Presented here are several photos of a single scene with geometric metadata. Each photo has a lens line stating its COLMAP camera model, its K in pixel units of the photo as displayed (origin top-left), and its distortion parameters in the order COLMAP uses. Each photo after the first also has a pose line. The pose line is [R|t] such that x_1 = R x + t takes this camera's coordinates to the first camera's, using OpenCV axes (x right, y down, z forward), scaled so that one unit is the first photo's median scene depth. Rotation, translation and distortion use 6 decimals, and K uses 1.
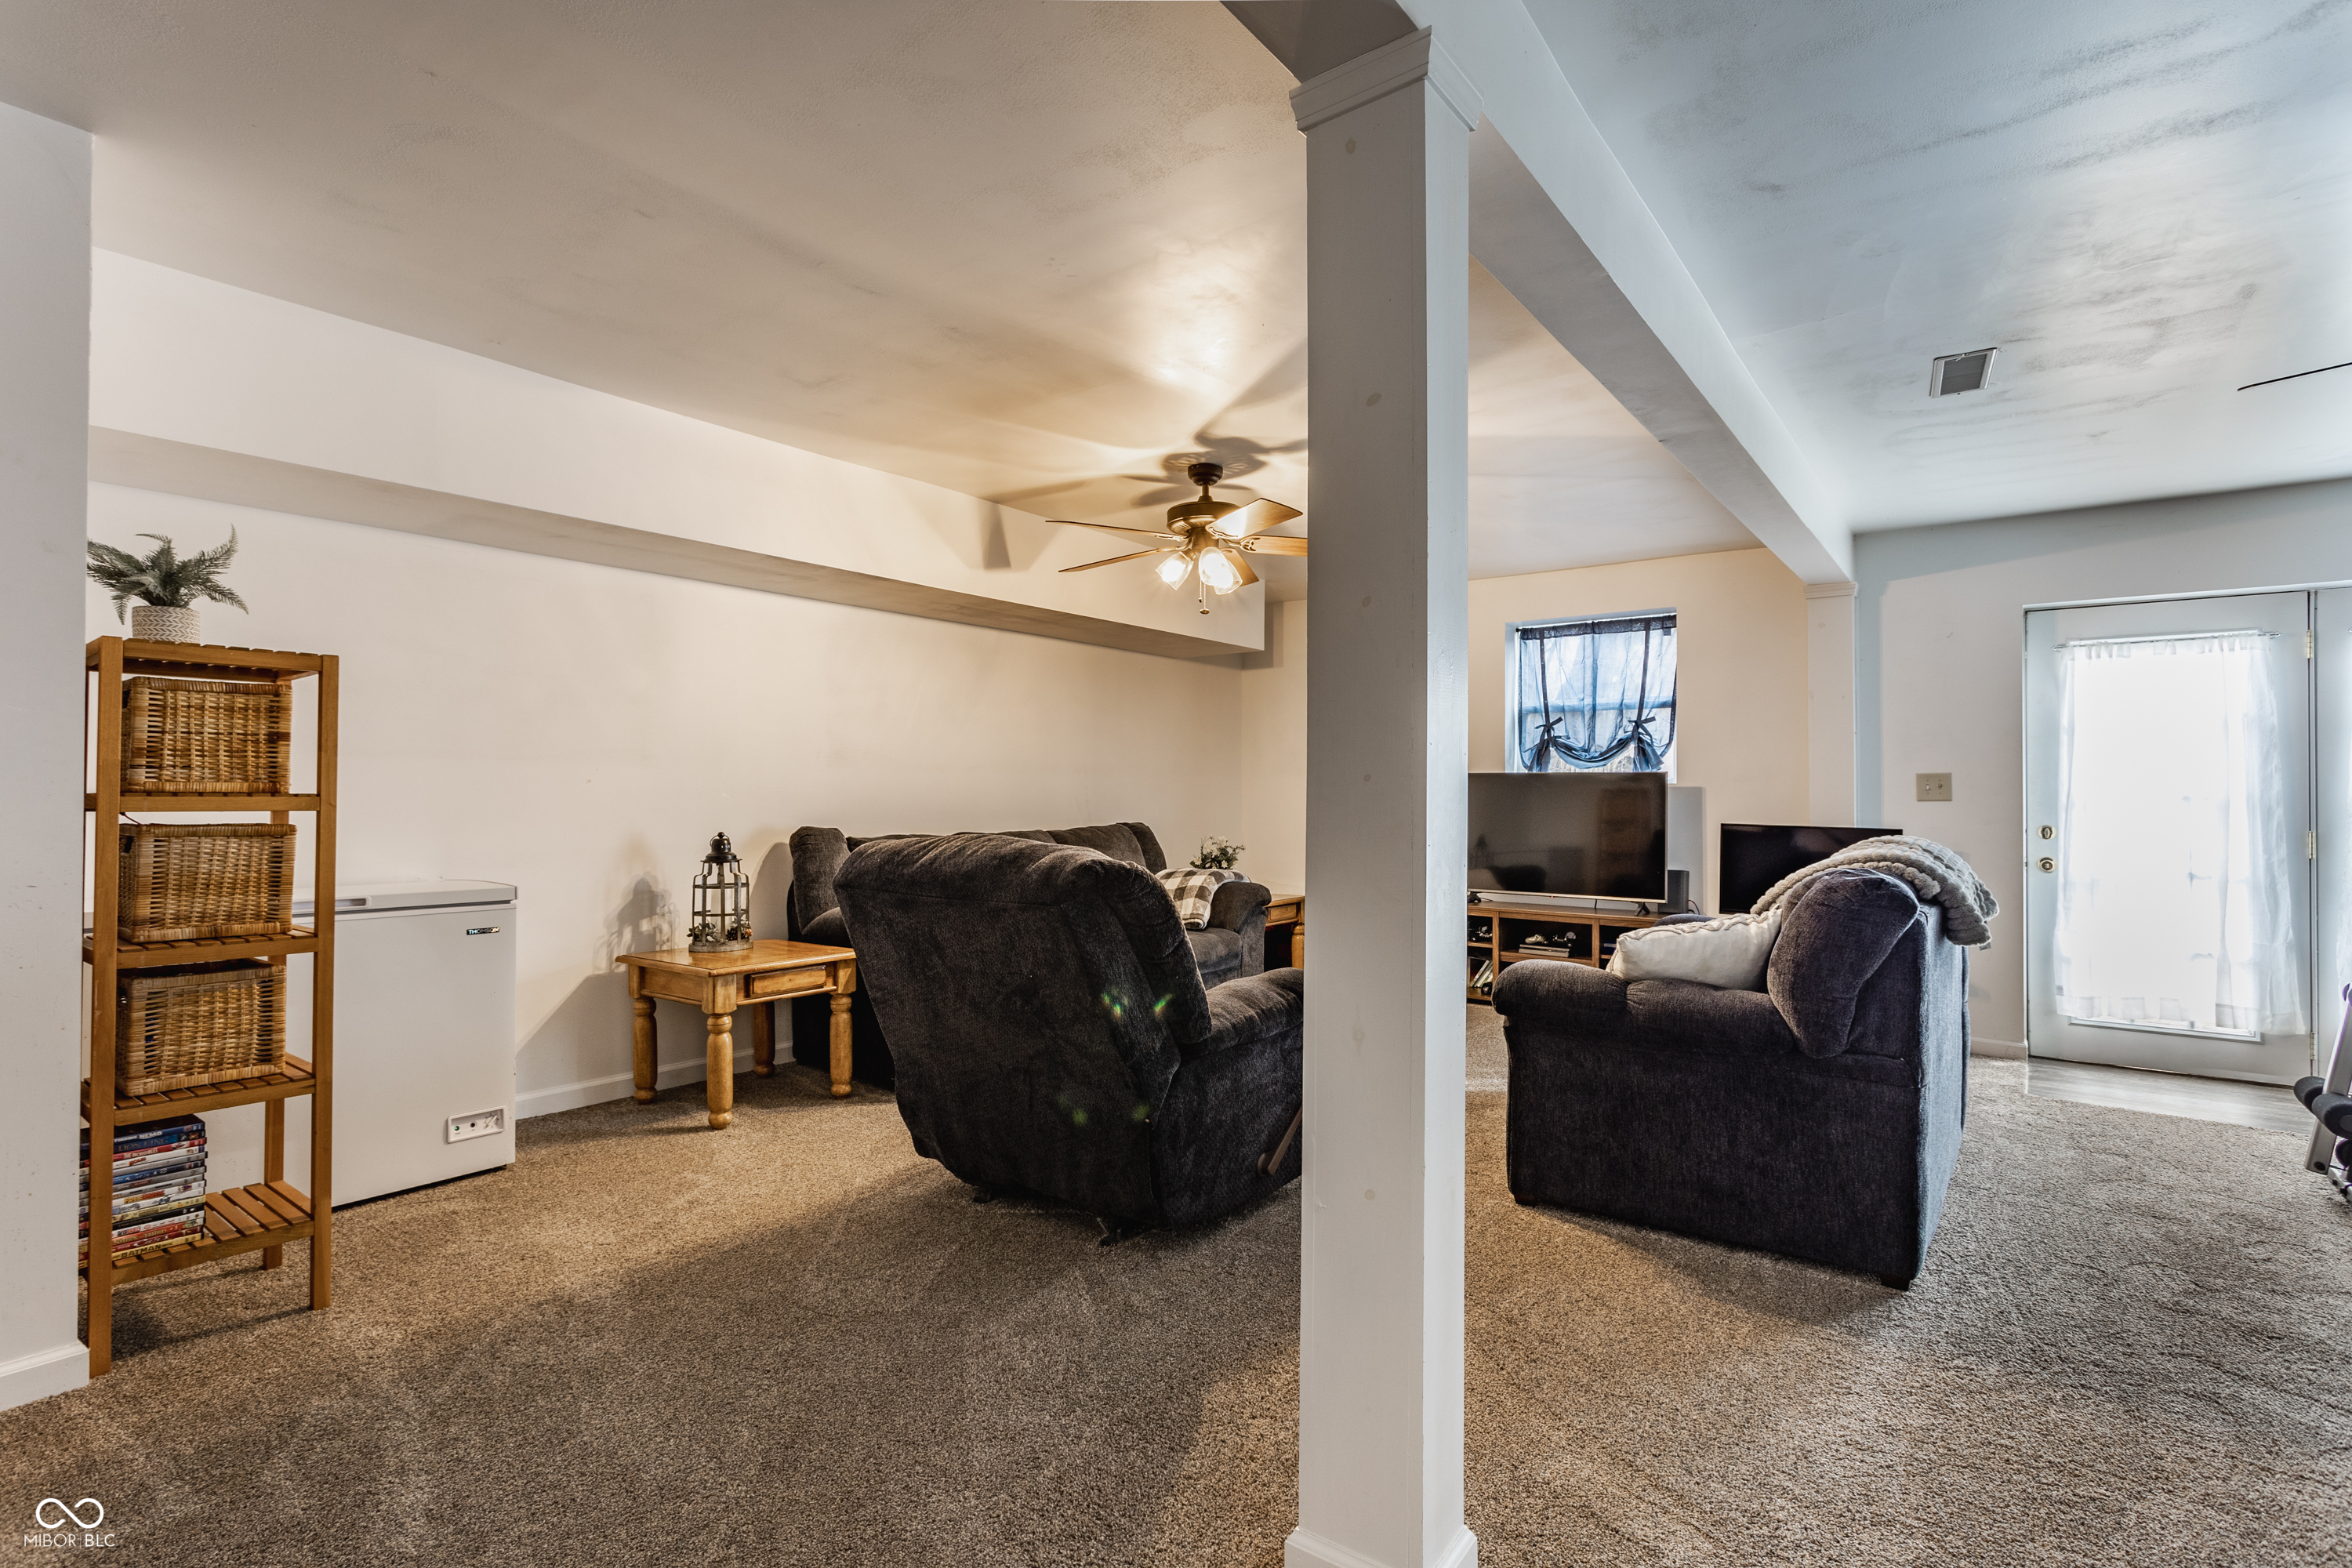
lens RADIAL K [[1108.9, 0, 1170.0], [0, 1108.9, 780.2], [0, 0, 1]] dist [0.003096, 0.000293]
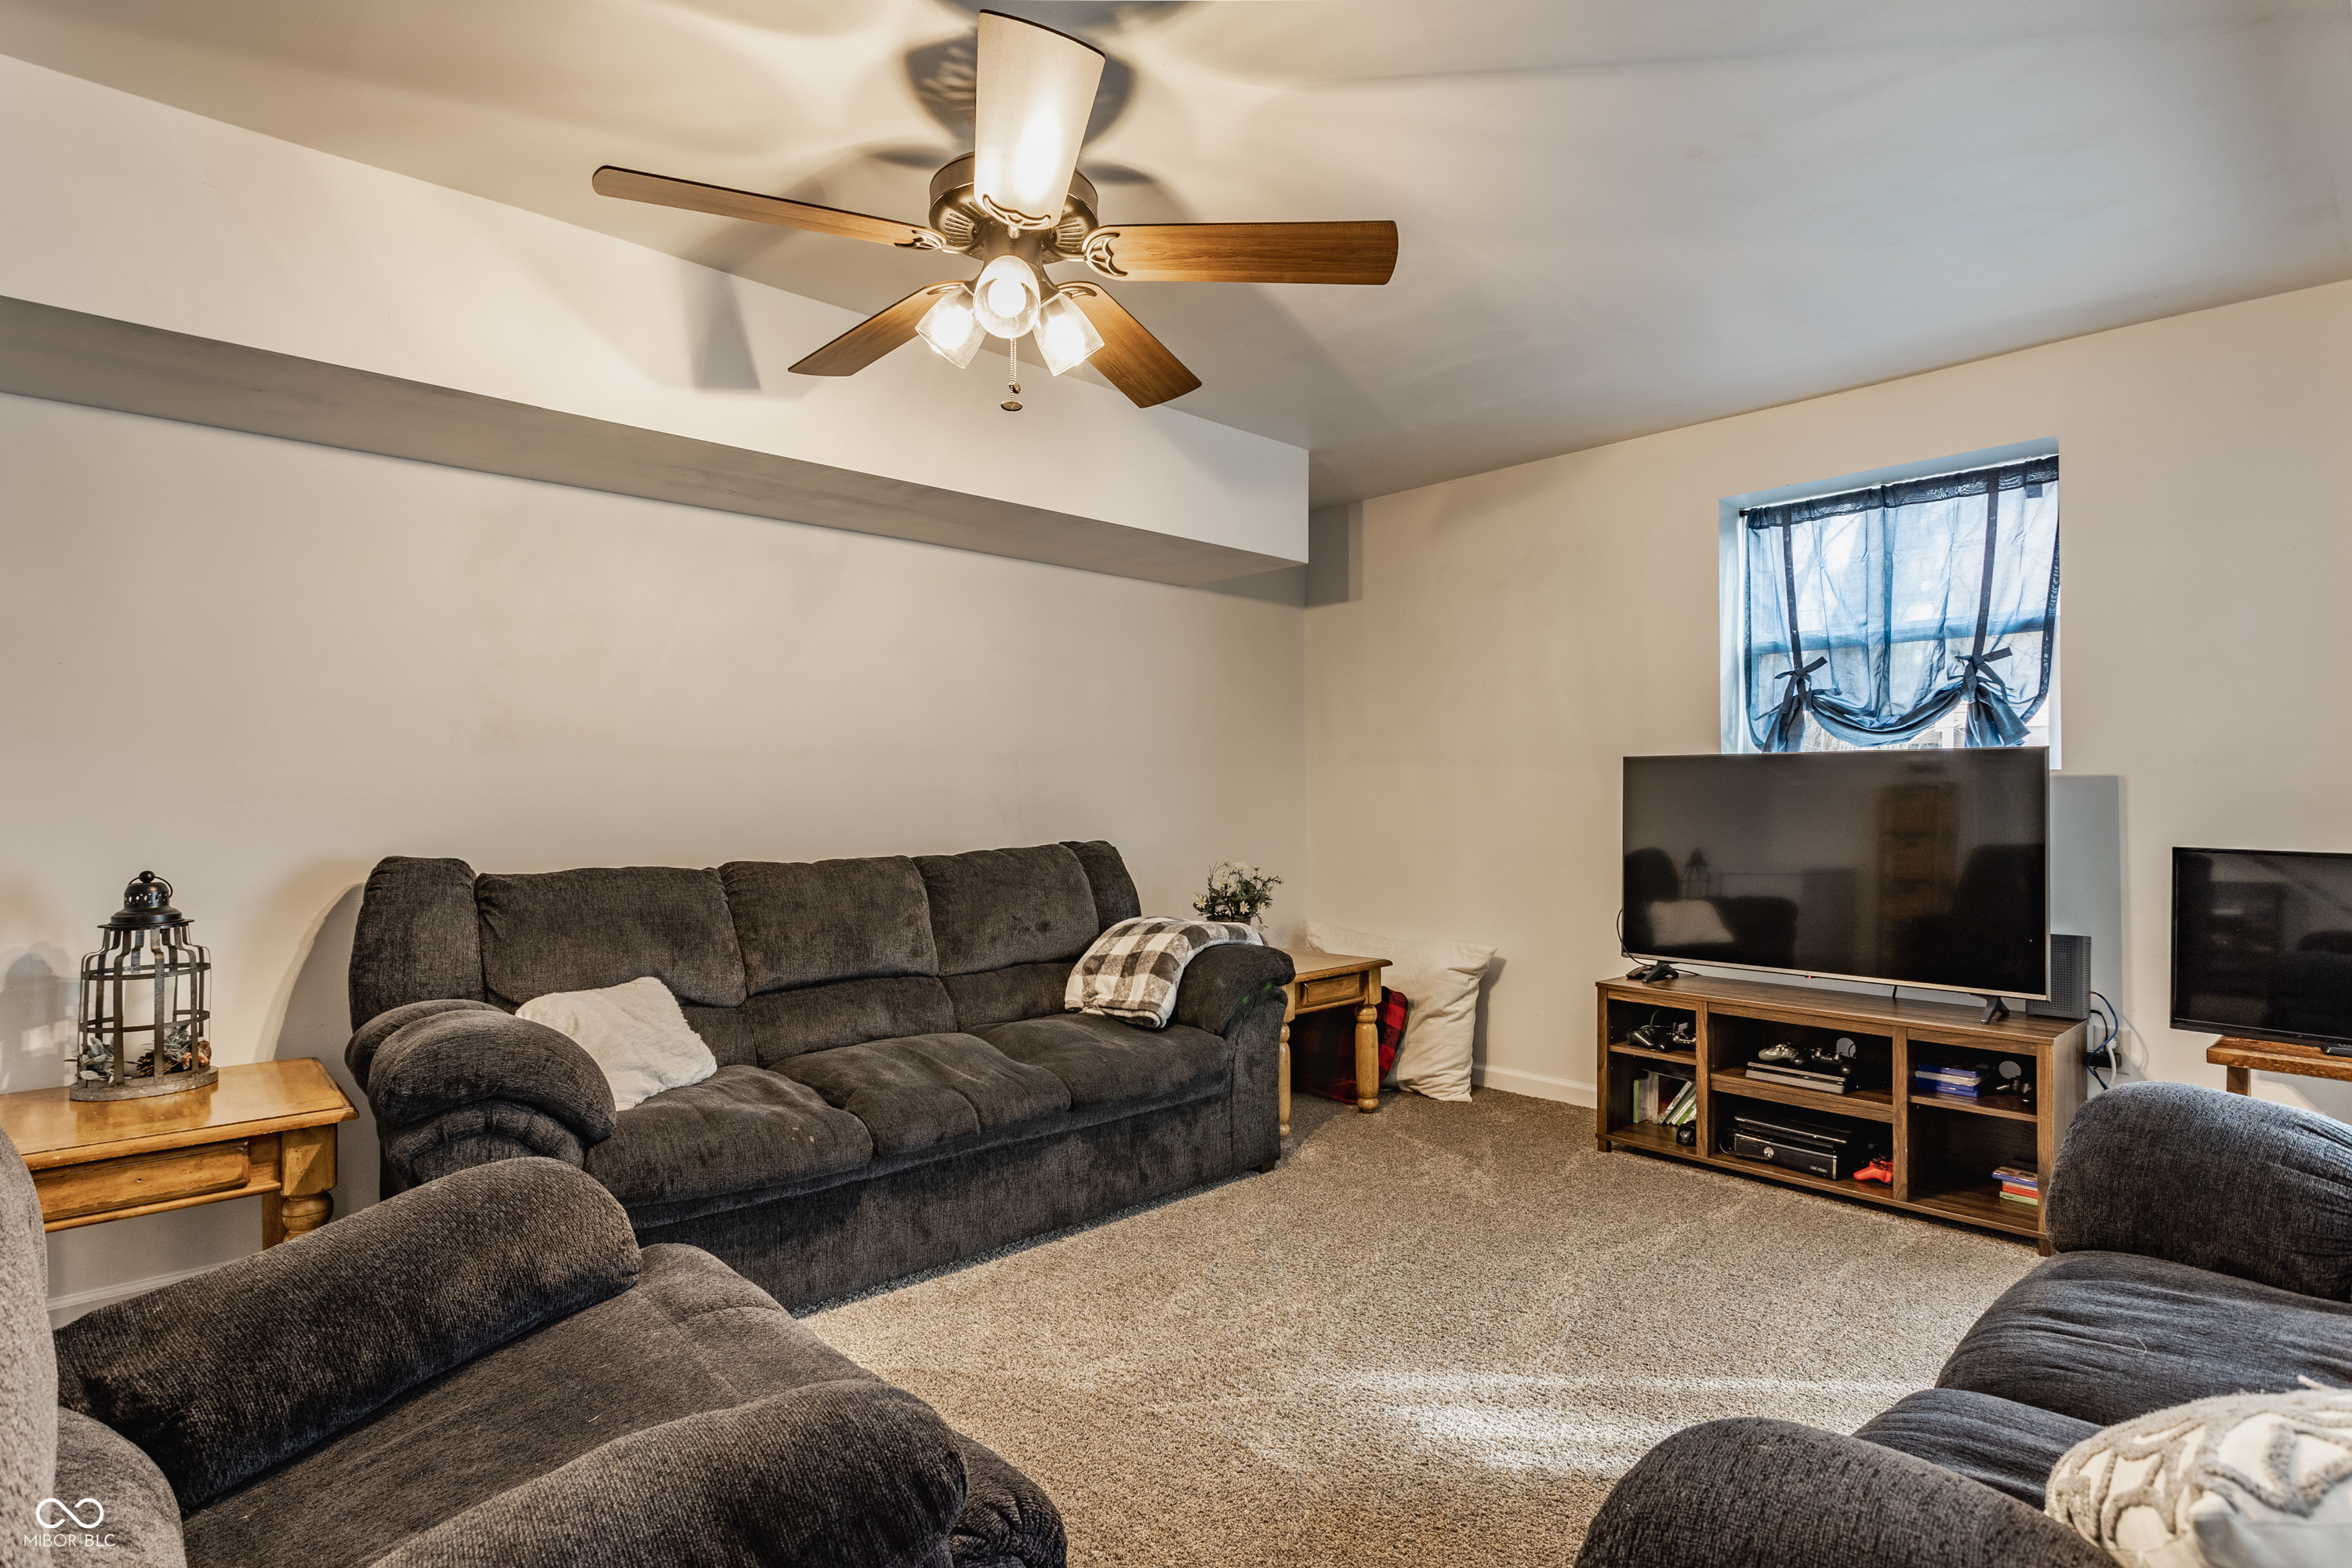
lens RADIAL K [[1166.8, 0, 1175.7], [0, 1166.8, 788.1], [0, 0, 1]] dist [0.003098, 0.001067]
pose [[0.986852, -0.007782, -0.161441, 0.124570], [0.008497, 0.999957, 0.003740, 0.005981], [0.161405, -0.005063, 0.986875, 0.366353]]
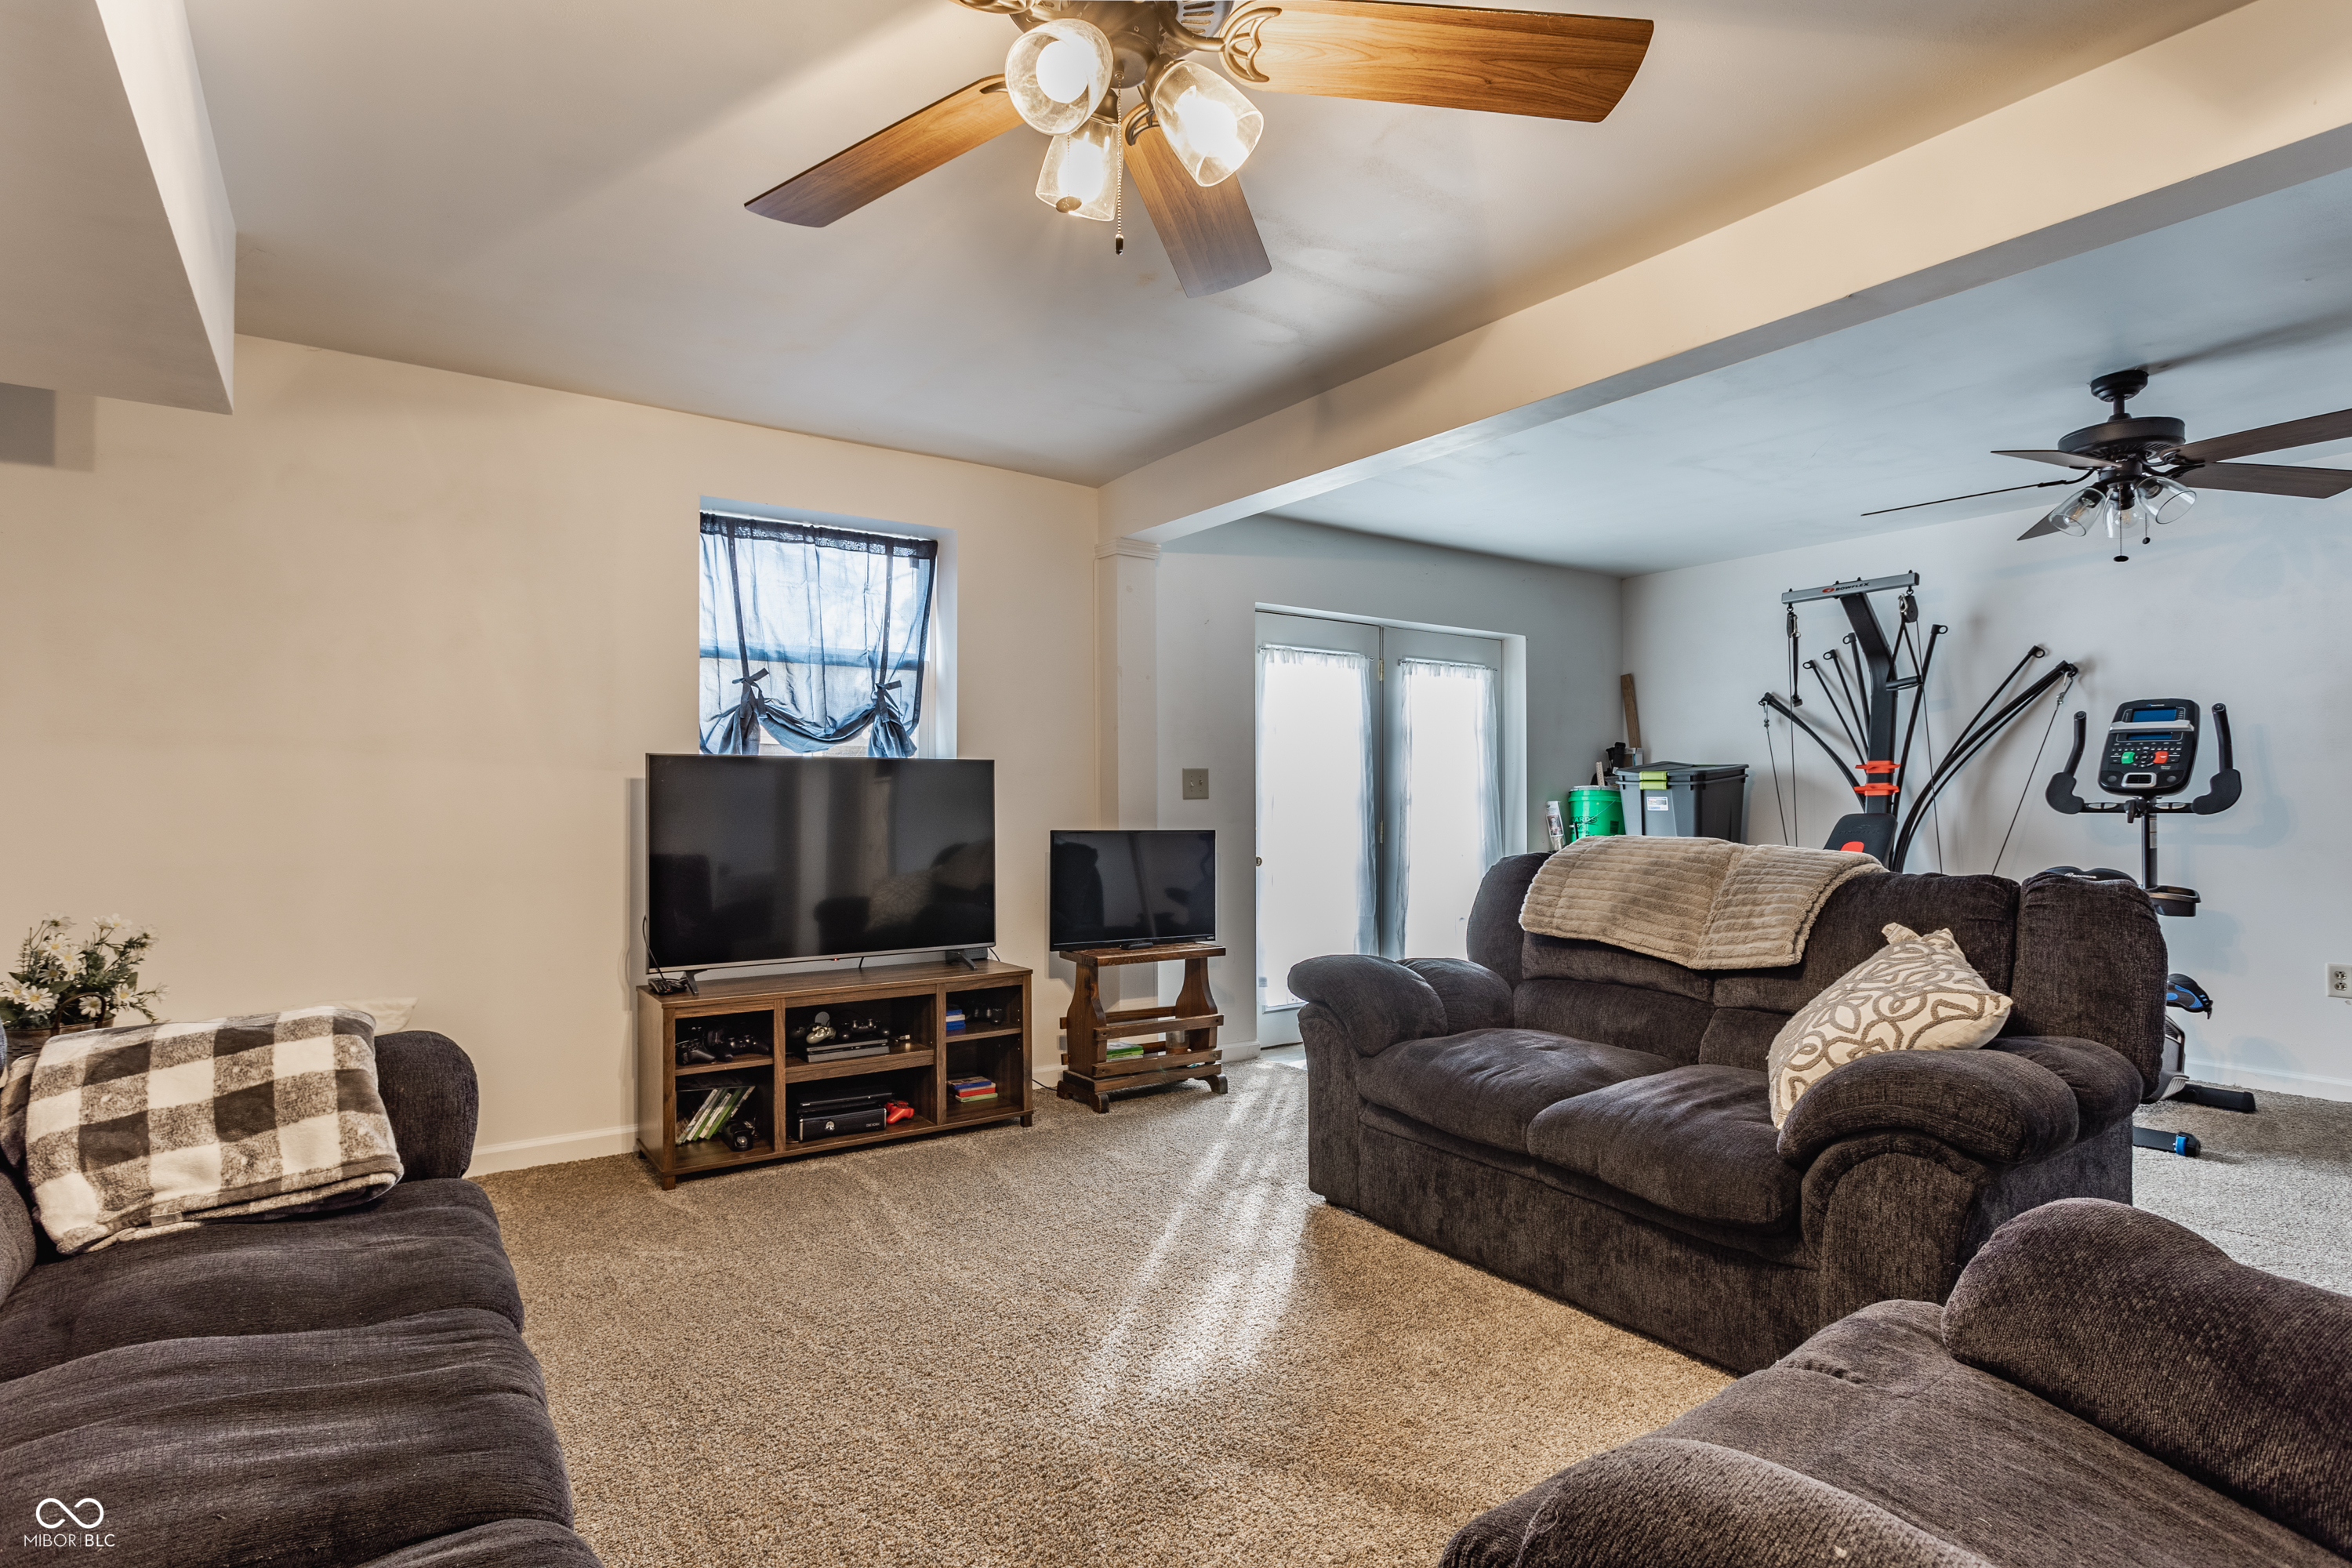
lens RADIAL K [[1166.8, 0, 1175.7], [0, 1166.8, 788.1], [0, 0, 1]] dist [0.003098, 0.001067]
pose [[0.316980, 0.002817, 0.948428, -0.204095], [-0.008656, 0.999963, -0.000077, 0.008532], [-0.948393, -0.008186, 0.316992, 0.603944]]
